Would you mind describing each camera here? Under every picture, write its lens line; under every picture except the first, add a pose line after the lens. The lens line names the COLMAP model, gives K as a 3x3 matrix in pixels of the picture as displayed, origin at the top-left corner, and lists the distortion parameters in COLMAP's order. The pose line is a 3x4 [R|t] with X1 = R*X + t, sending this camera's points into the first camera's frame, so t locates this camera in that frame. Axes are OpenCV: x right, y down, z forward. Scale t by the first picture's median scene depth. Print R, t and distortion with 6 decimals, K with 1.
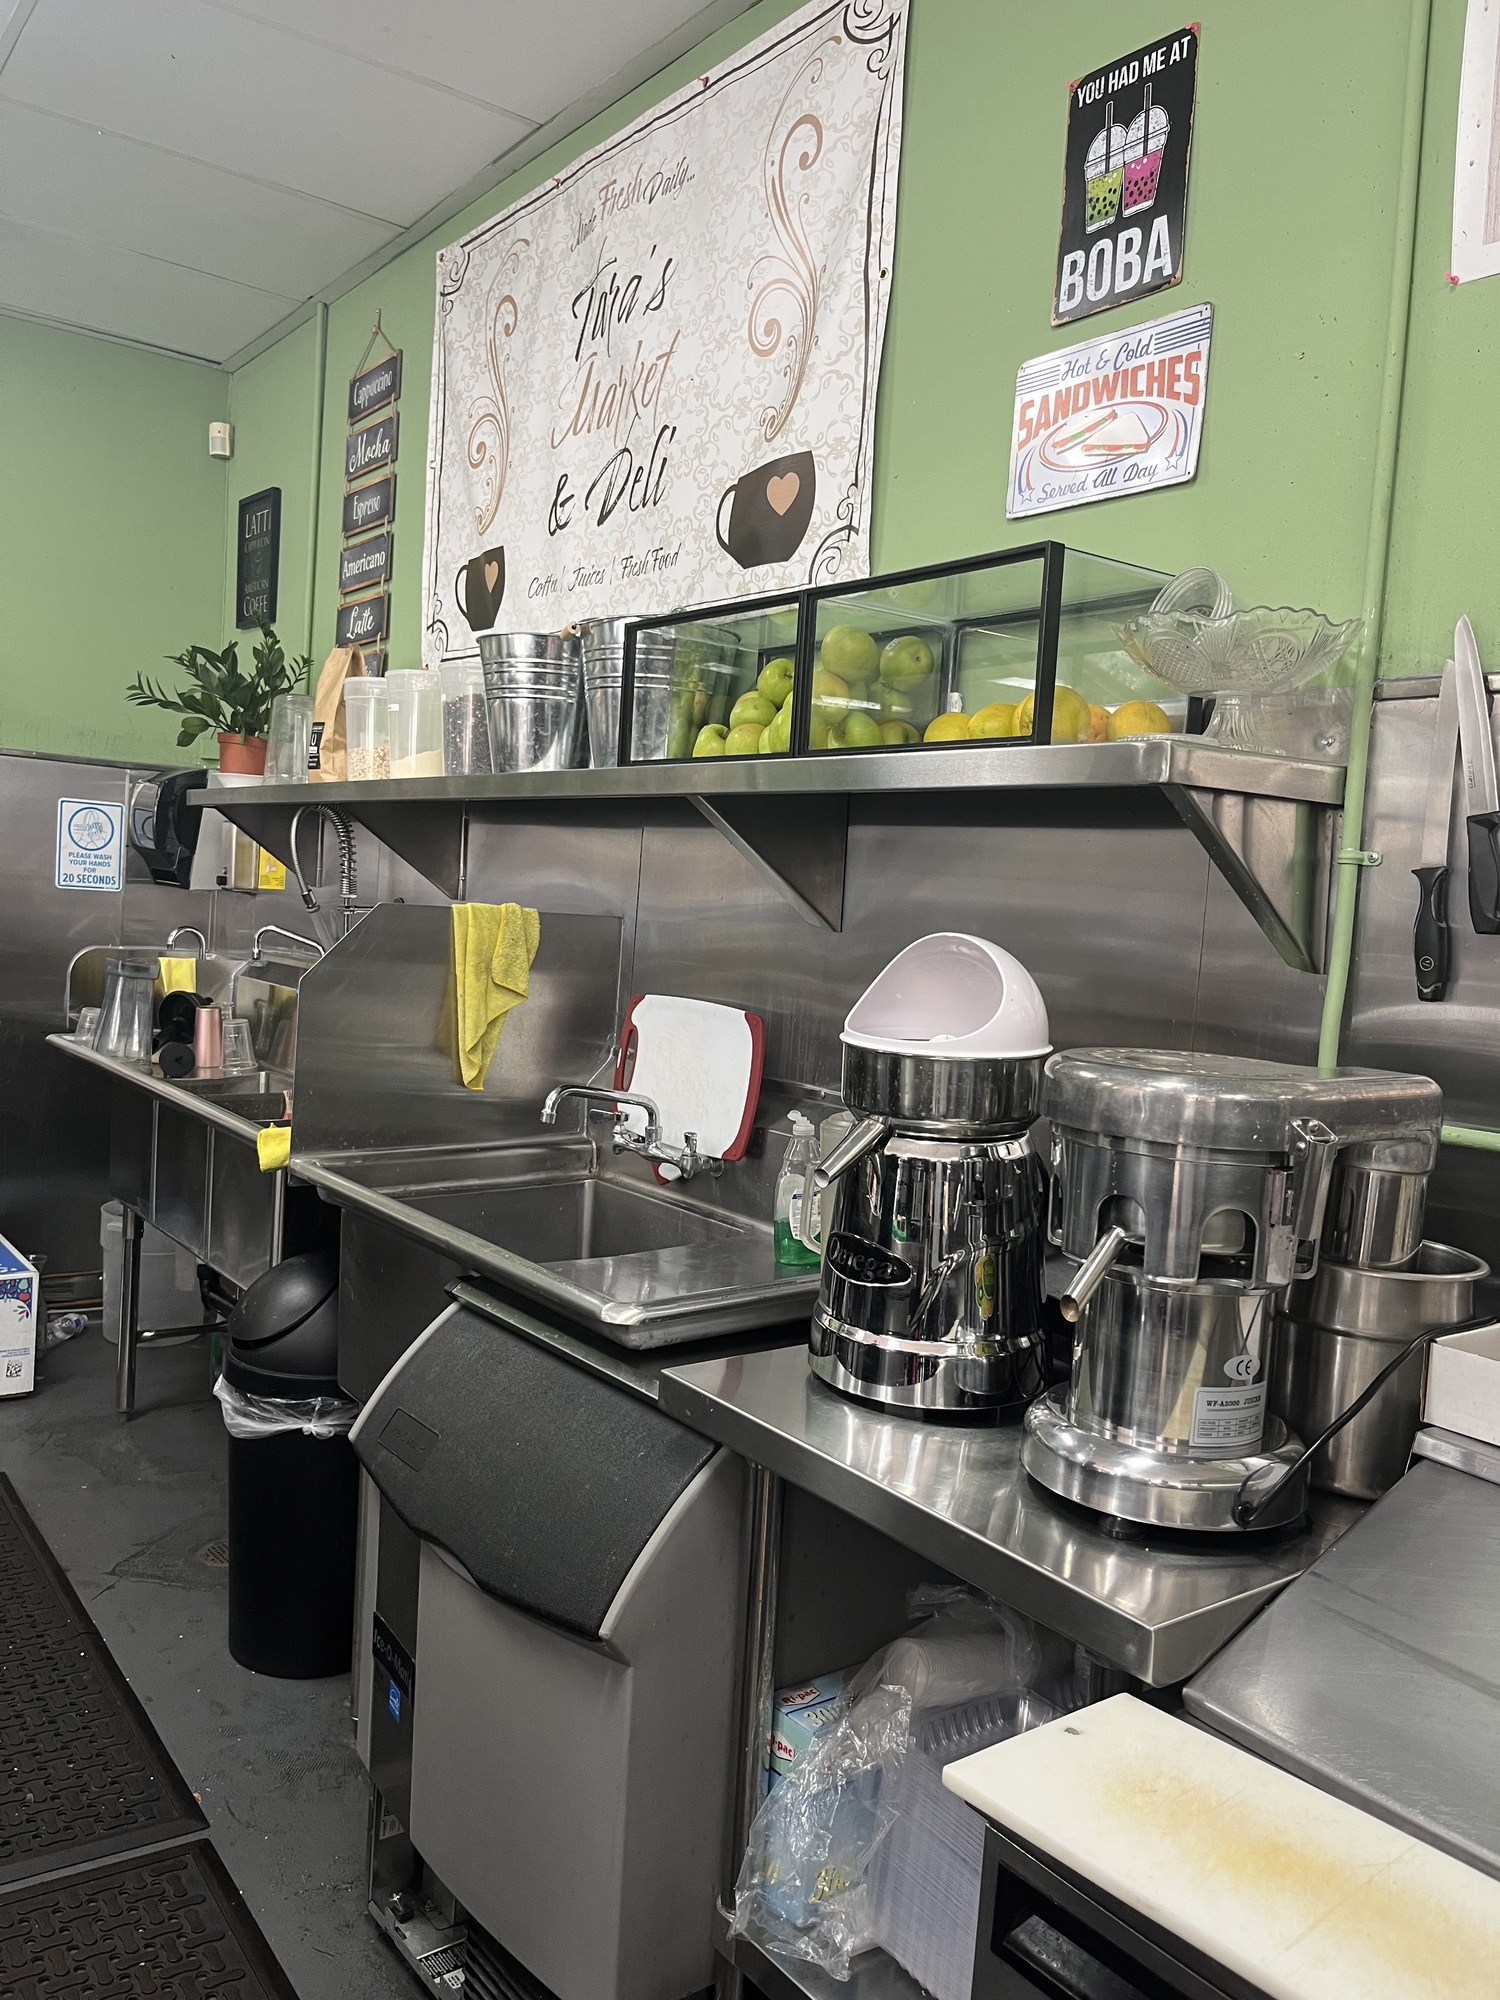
lens RADIAL K [[1546.0, 0, 750.0], [0, 1546.0, 1000.0], [0, 0, 1]] dist [0.053216, -0.074222]
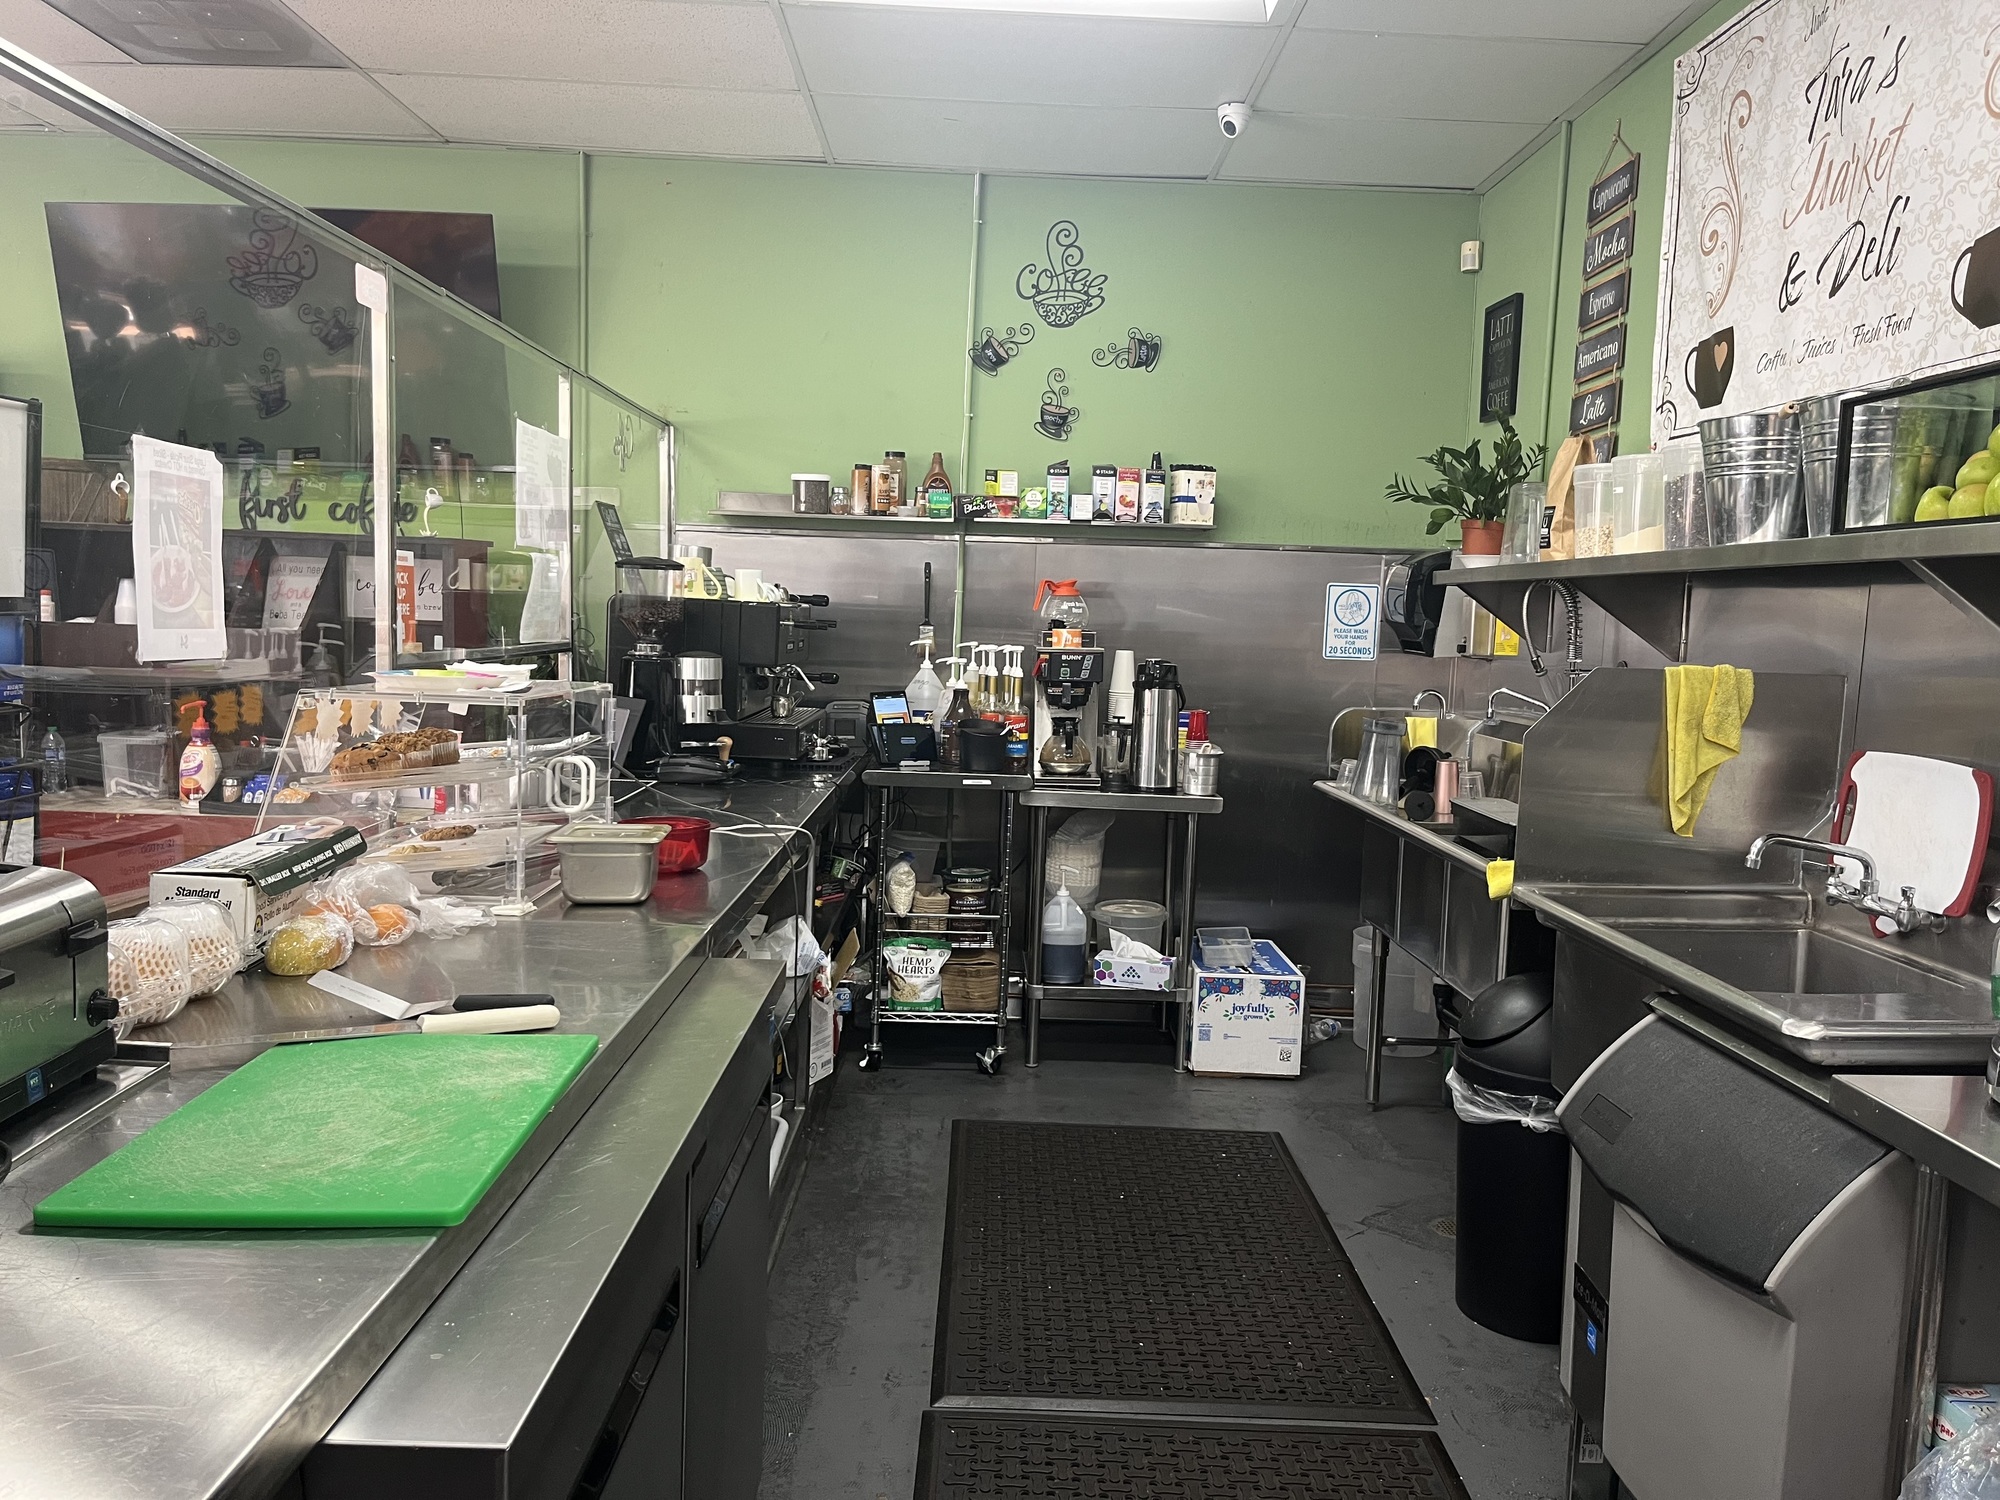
lens RADIAL K [[1500.9, 0, 1000.0], [0, 1500.9, 750.0], [0, 0, 1]] dist [0.048928, -0.086436]
pose [[0.811173, 0.016448, -0.584575, 0.046871], [-0.021081, 0.999777, -0.001122, 0.007554], [0.584427, 0.013233, 0.811339, -0.132659]]
